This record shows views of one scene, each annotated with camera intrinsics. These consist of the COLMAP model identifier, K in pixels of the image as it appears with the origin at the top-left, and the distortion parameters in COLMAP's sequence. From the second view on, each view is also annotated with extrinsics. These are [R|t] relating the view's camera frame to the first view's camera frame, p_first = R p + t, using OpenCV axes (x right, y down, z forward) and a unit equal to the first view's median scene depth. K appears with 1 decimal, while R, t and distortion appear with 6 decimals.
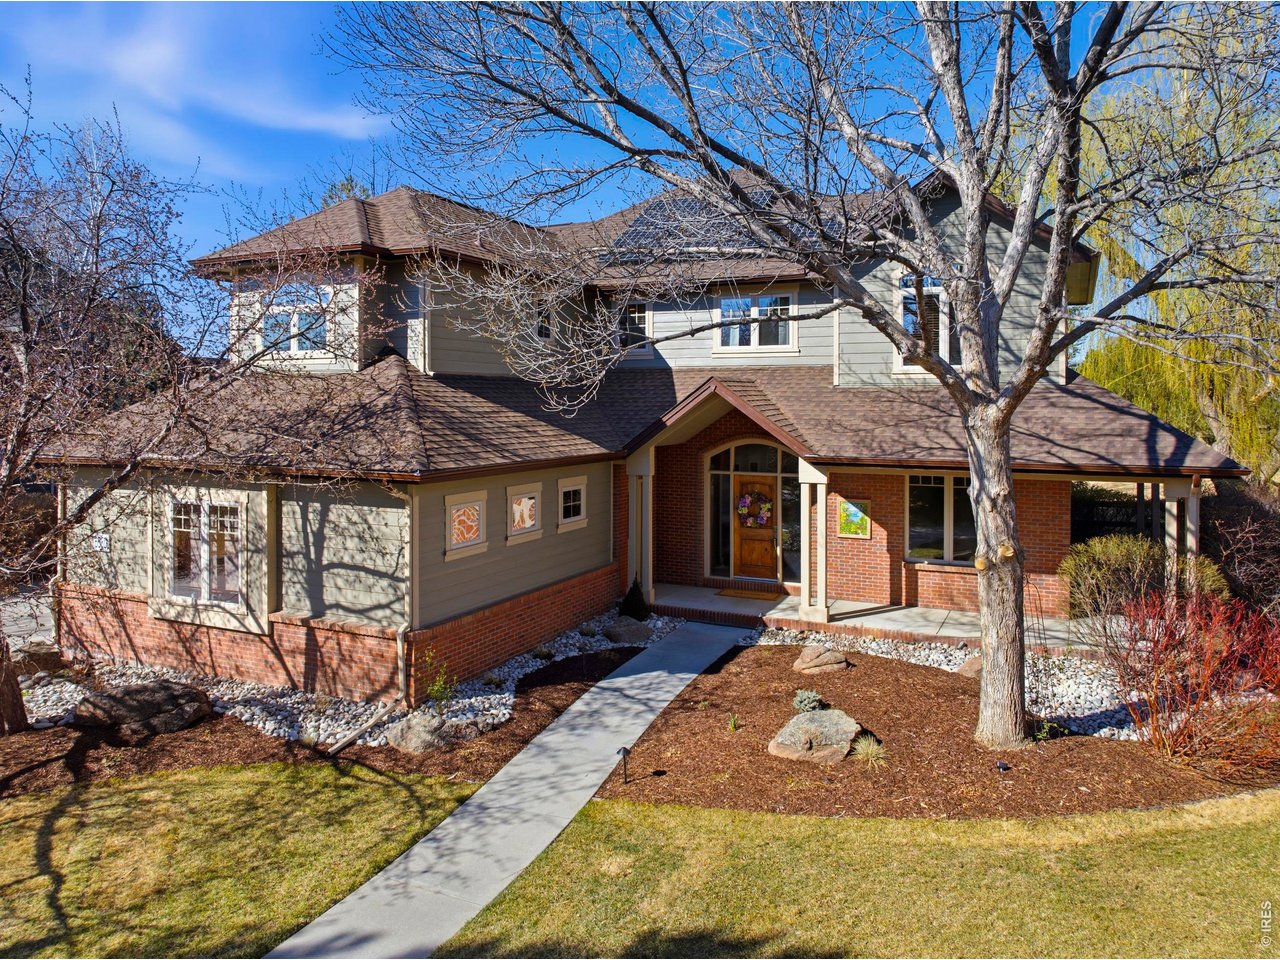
lens RADIAL K [[820.2, 0, 640.0], [0, 820.2, 480.0], [0, 0, 1]] dist [-0.003495, -0.002113]
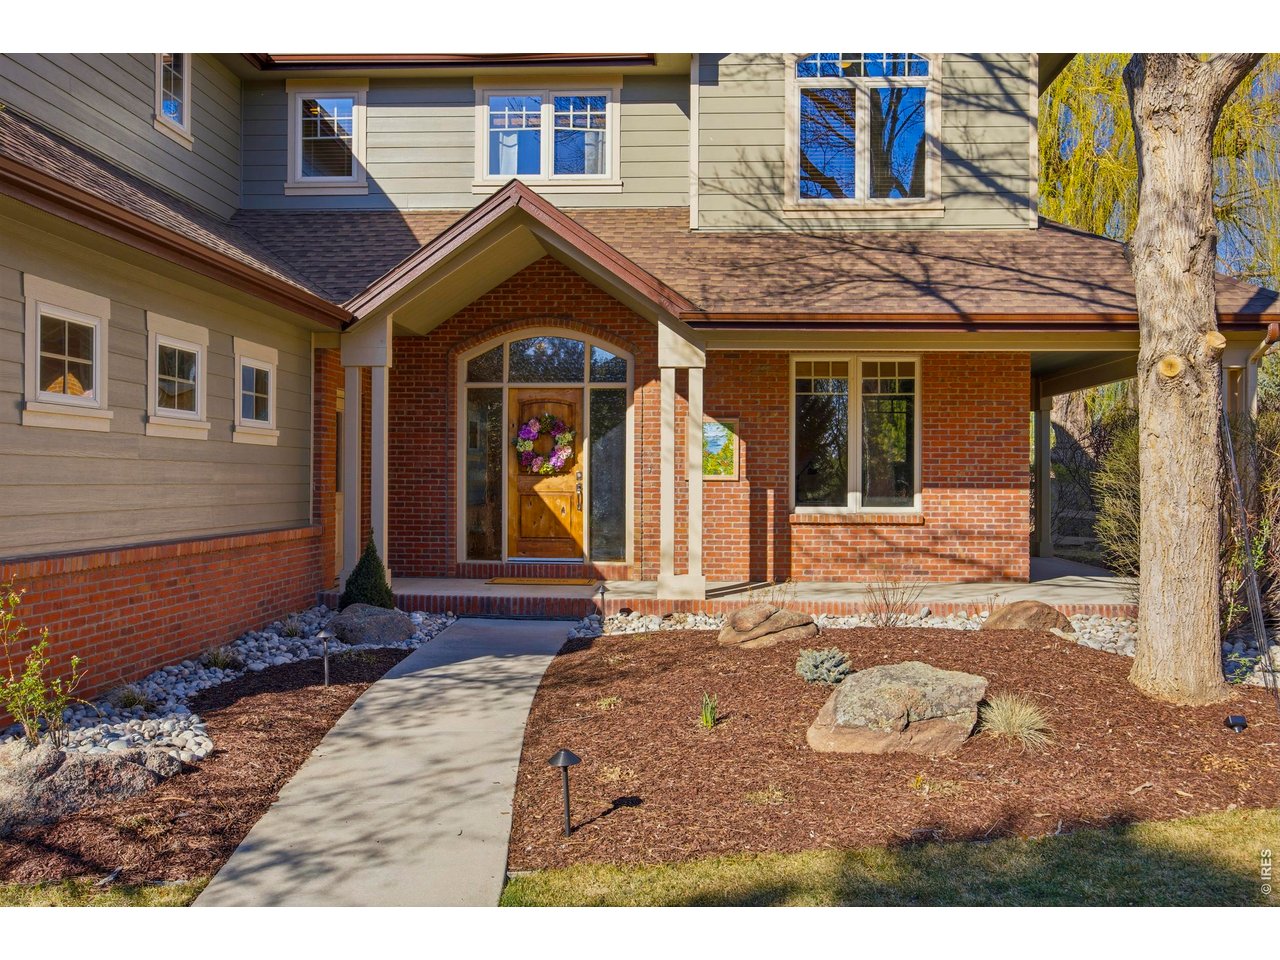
lens RADIAL K [[1108.2, 0, 640.0], [0, 1108.2, 480.0], [0, 0, 1]] dist [0.007507, 0.007442]
pose [[0.934075, 0.000487, 0.357077, -0.108560], [0.015839, 0.998958, -0.042796, 0.121336], [-0.356726, 0.045630, 0.933094, 0.252178]]
